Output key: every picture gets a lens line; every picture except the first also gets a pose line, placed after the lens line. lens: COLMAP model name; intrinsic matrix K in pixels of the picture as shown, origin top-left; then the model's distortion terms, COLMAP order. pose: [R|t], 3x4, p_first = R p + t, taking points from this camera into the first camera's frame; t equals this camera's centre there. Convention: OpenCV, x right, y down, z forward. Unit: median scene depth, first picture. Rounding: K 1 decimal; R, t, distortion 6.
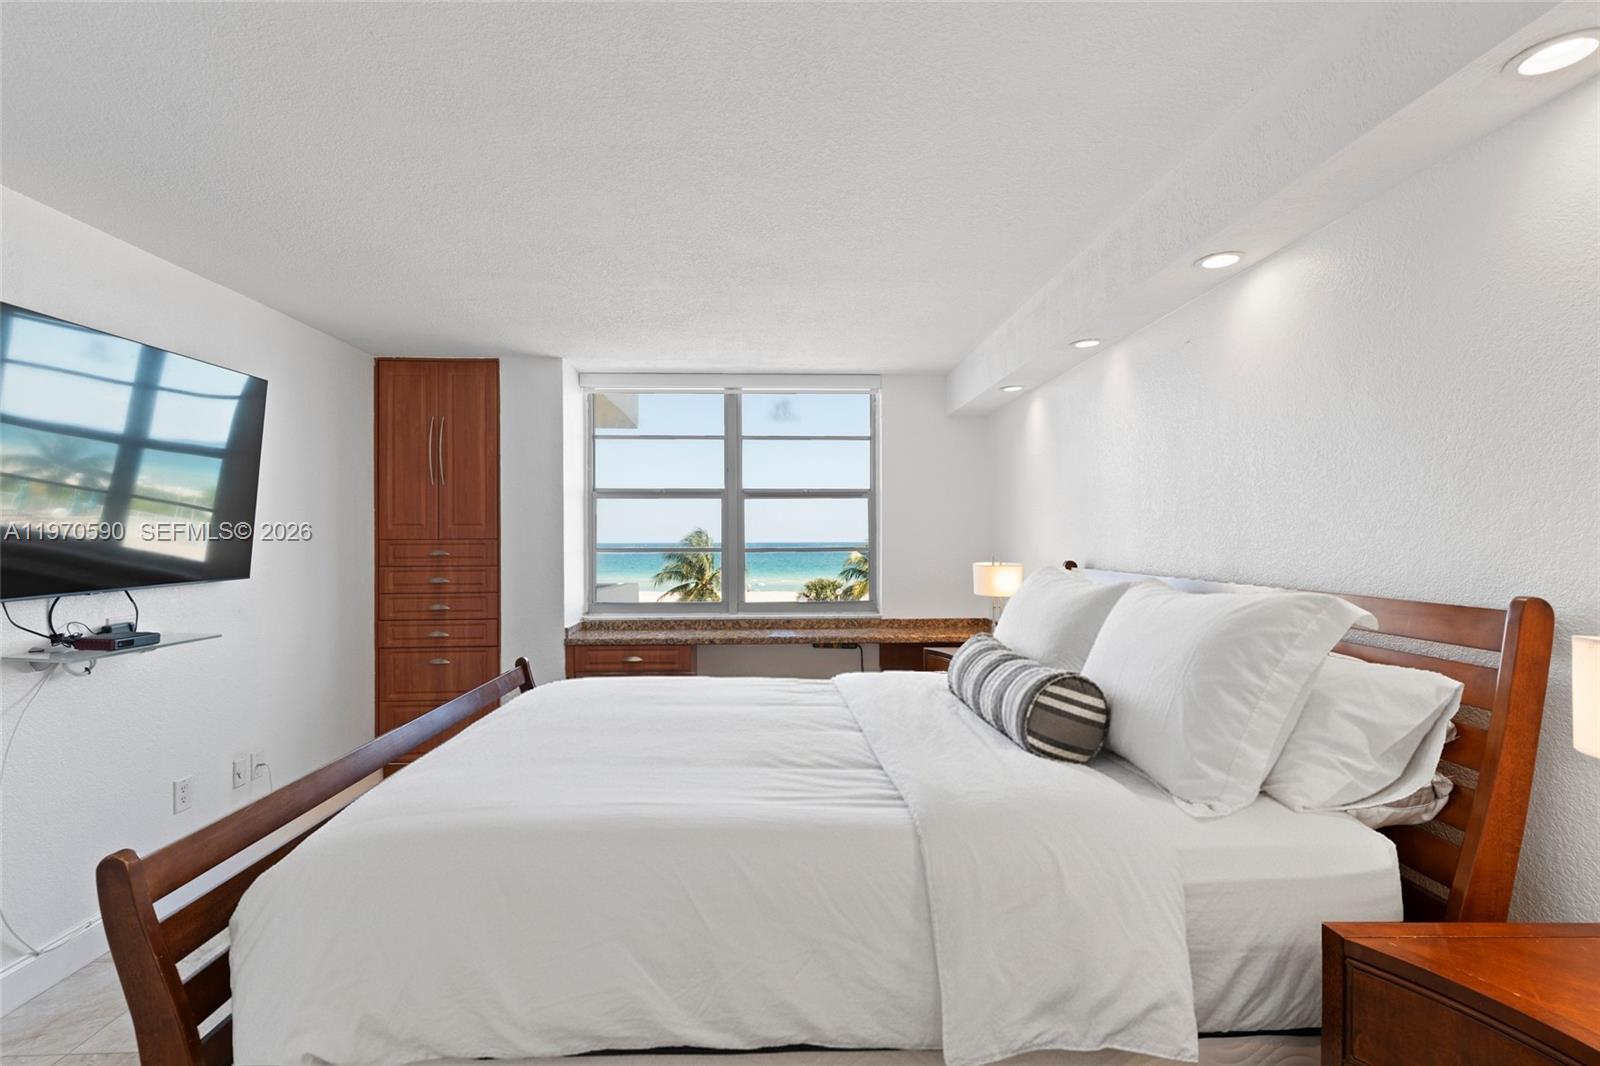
lens RADIAL K [[754.2, 0, 800.0], [0, 754.2, 533.0], [0, 0, 1]] dist [0.002096, 0.000044]
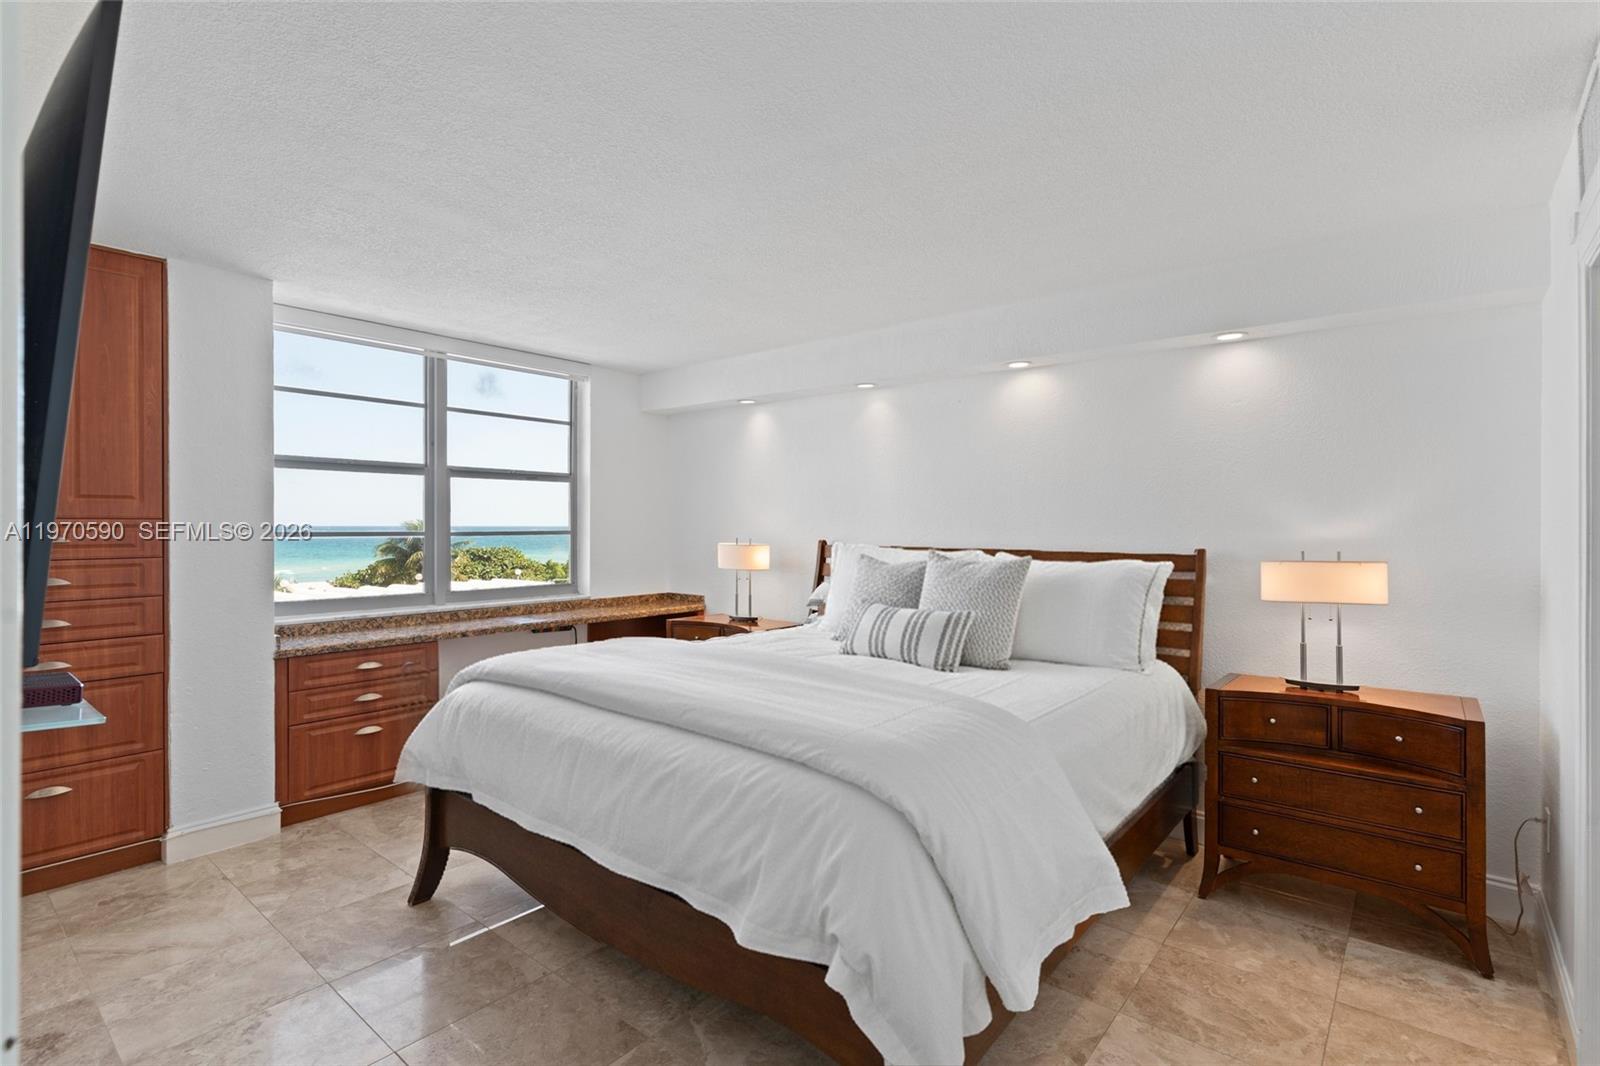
lens RADIAL K [[759.3, 0, 798.5], [0, 759.3, 542.2], [0, 0, 1]] dist [0.001631, 0.000111]
pose [[0.670295, -0.011697, 0.742002, -0.479718], [-0.012146, 0.999569, 0.026729, 0.003085], [-0.741995, -0.026928, 0.669864, 0.082772]]
